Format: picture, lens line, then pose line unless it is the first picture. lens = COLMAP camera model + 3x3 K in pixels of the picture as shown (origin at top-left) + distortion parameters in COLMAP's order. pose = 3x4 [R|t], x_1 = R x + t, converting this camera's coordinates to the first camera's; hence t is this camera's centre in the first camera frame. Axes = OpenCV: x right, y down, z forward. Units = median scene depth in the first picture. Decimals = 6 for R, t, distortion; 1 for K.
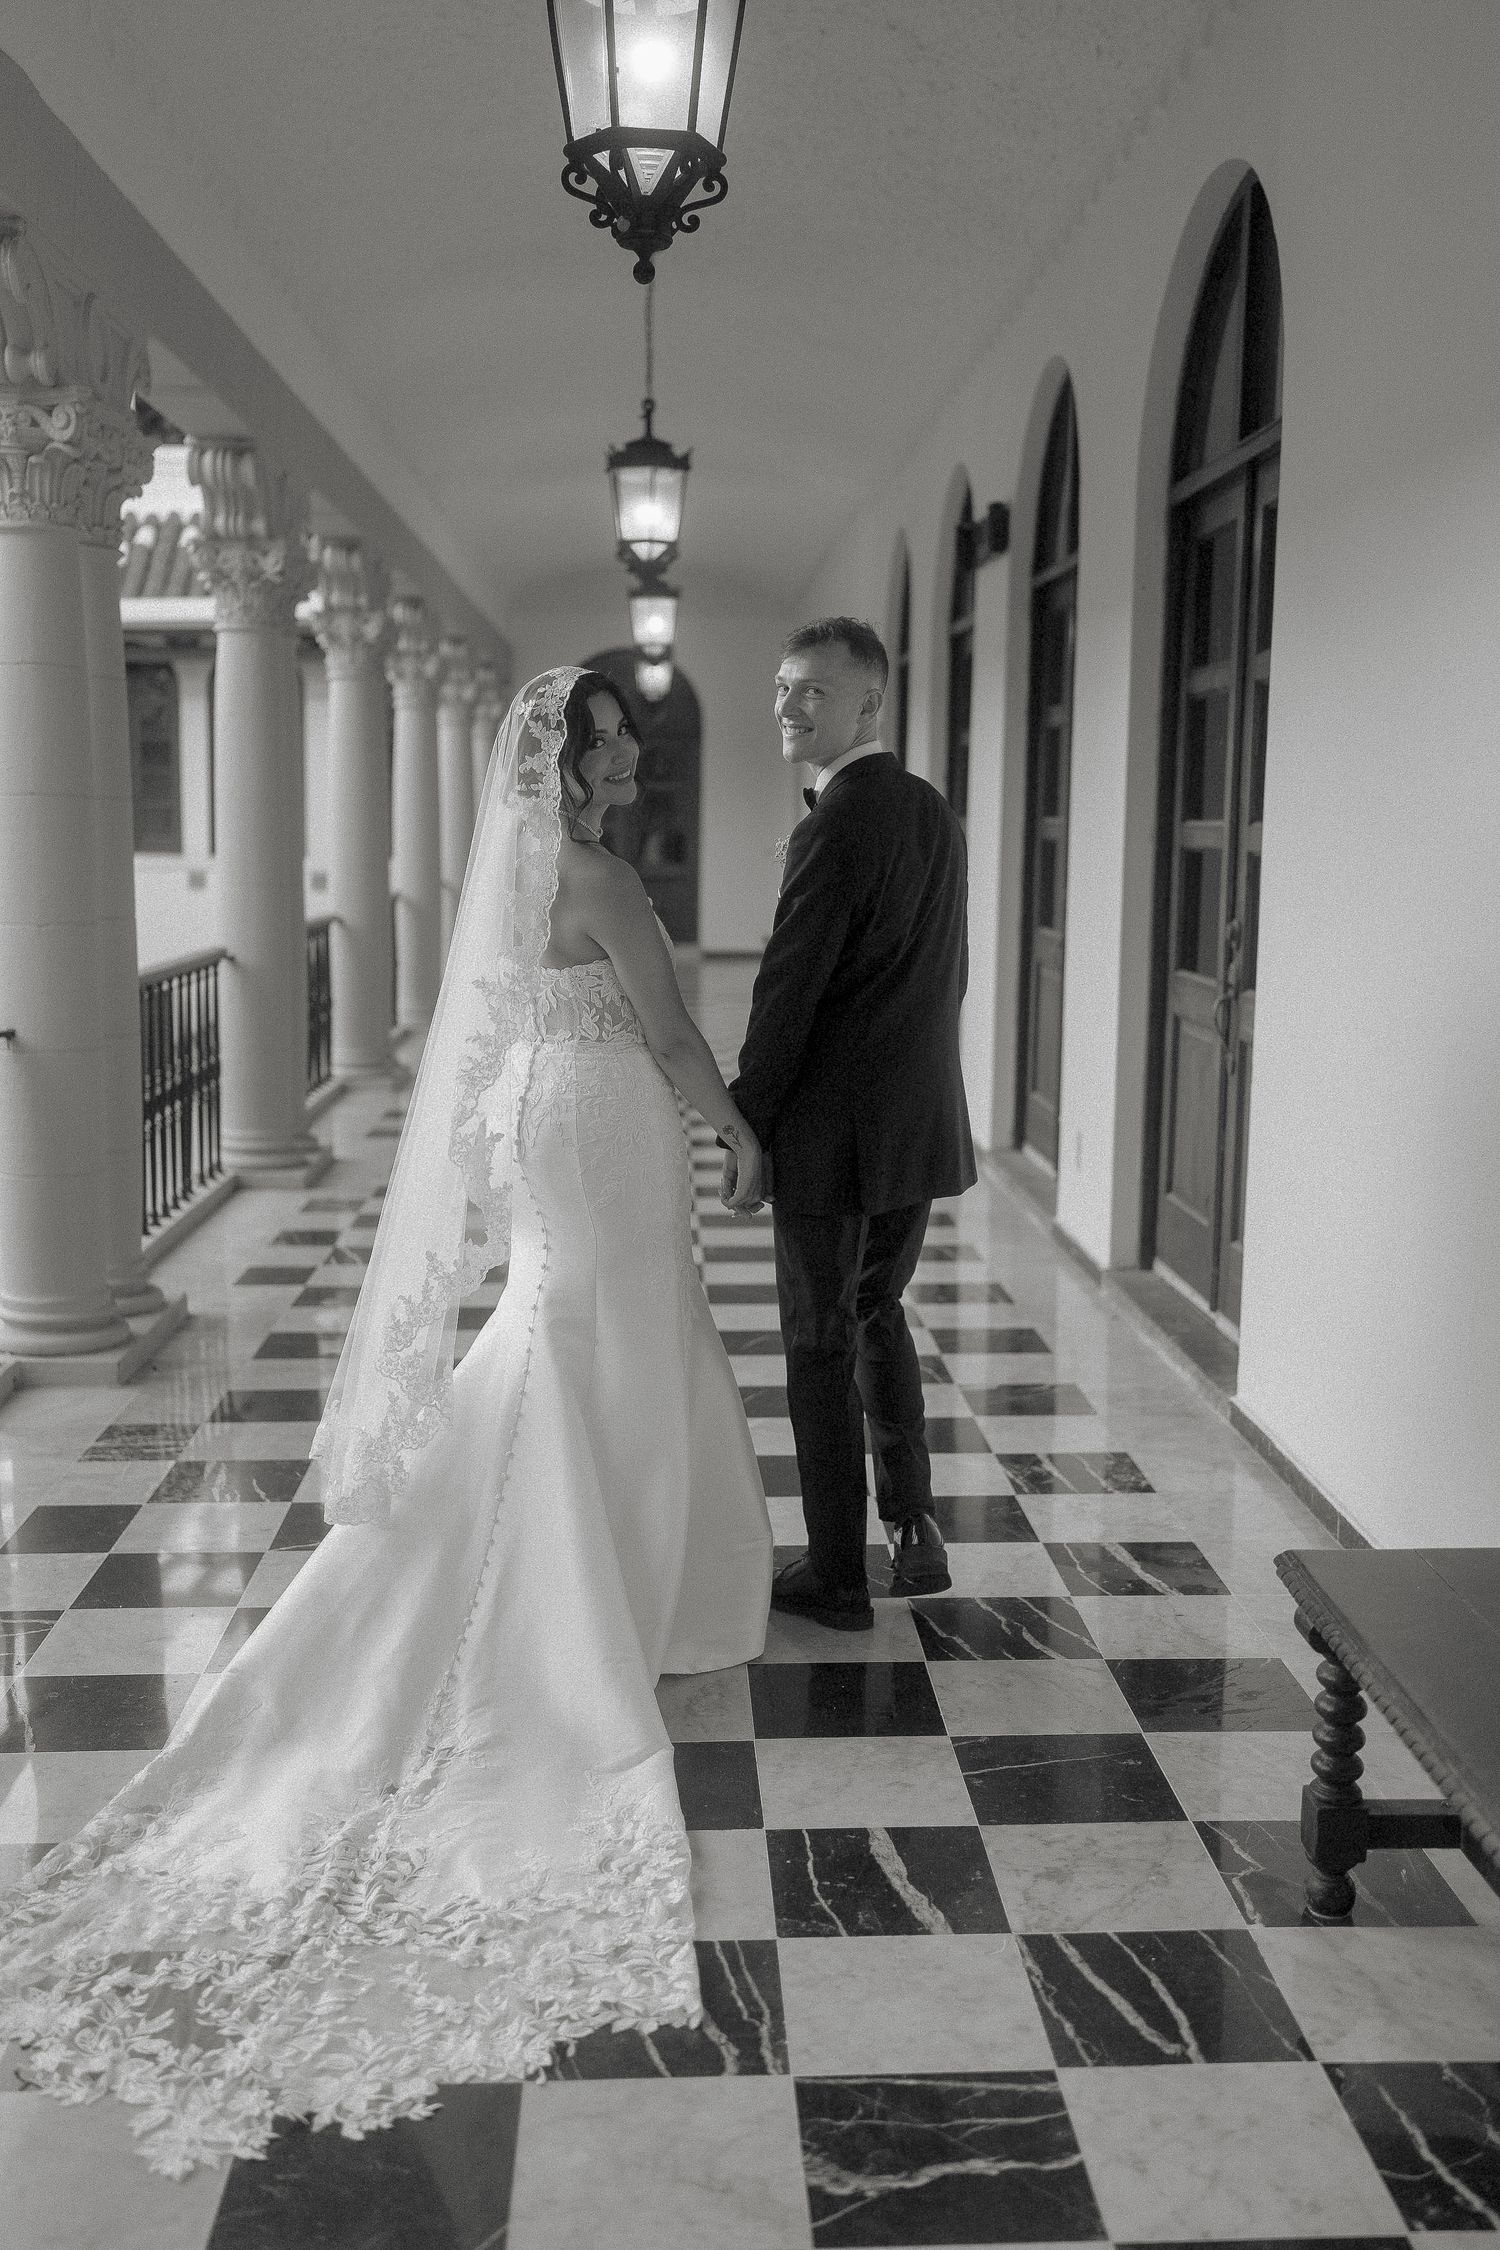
lens RADIAL K [[2205.3, 0, 750.0], [0, 2205.3, 1125.0], [0, 0, 1]] dist [0.001242, 0.005186]
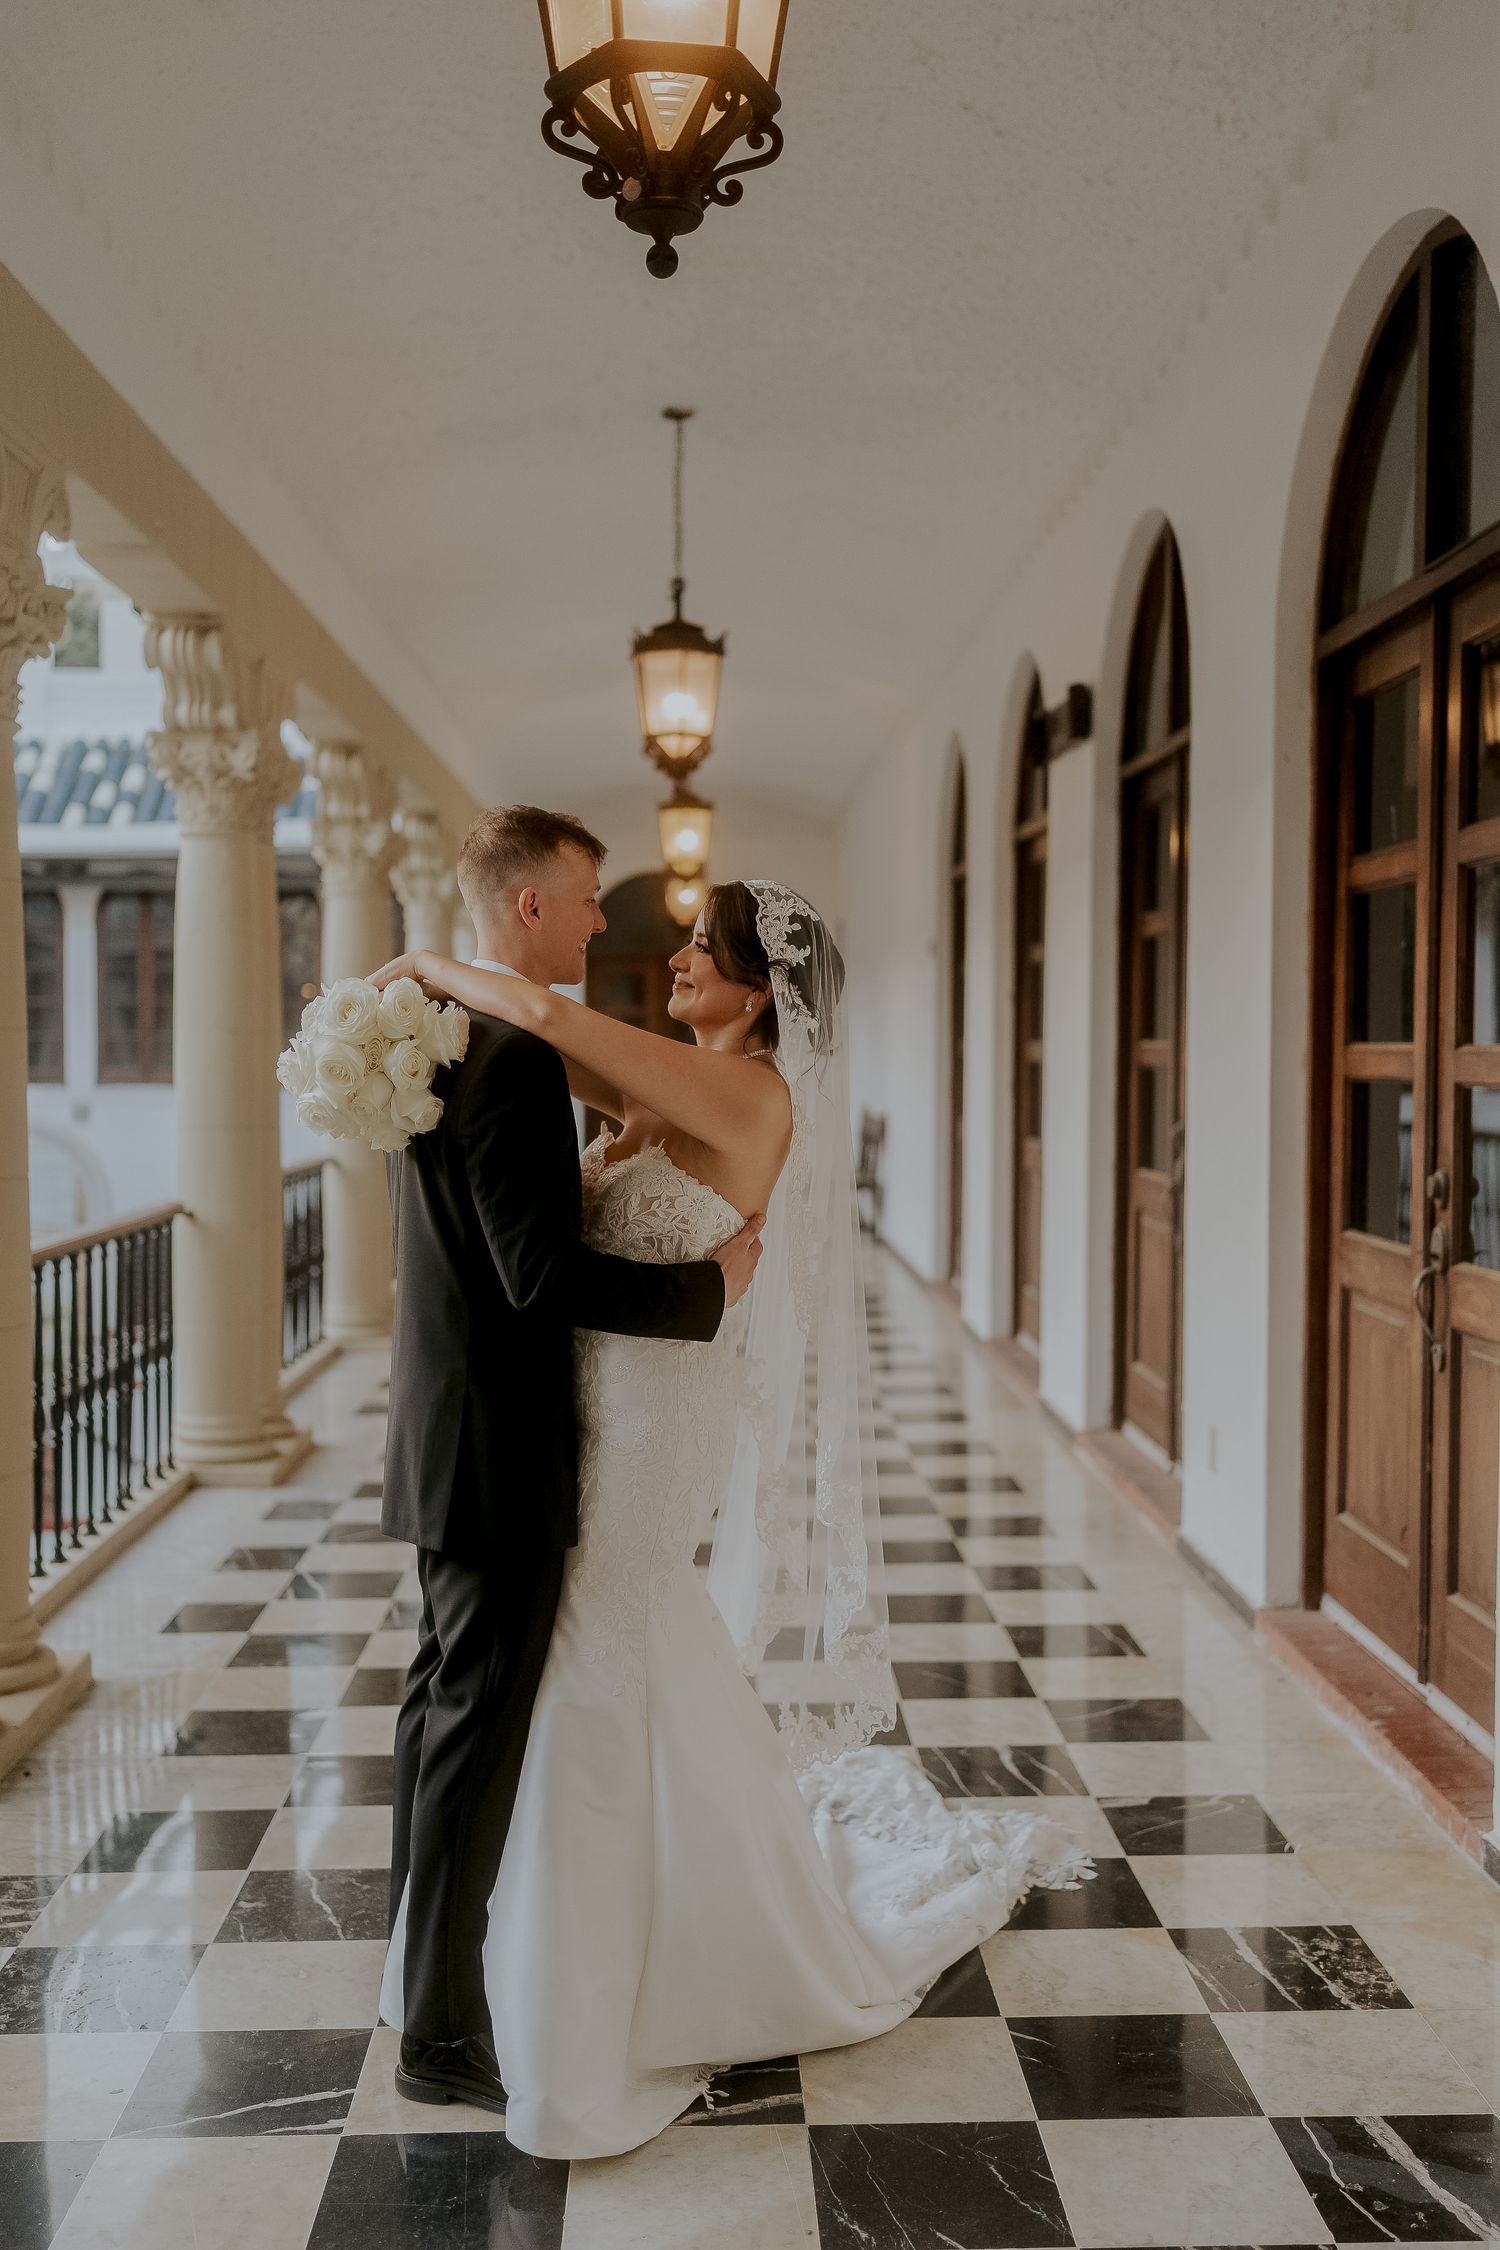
lens RADIAL K [[2205.3, 0, 750.0], [0, 2205.3, 1125.0], [0, 0, 1]] dist [0.001242, 0.005186]
pose [[0.999837, -0.008956, -0.015666, -0.005839], [0.007320, 0.994809, -0.101499, -0.023083], [0.016494, 0.101368, 0.994712, 0.162551]]
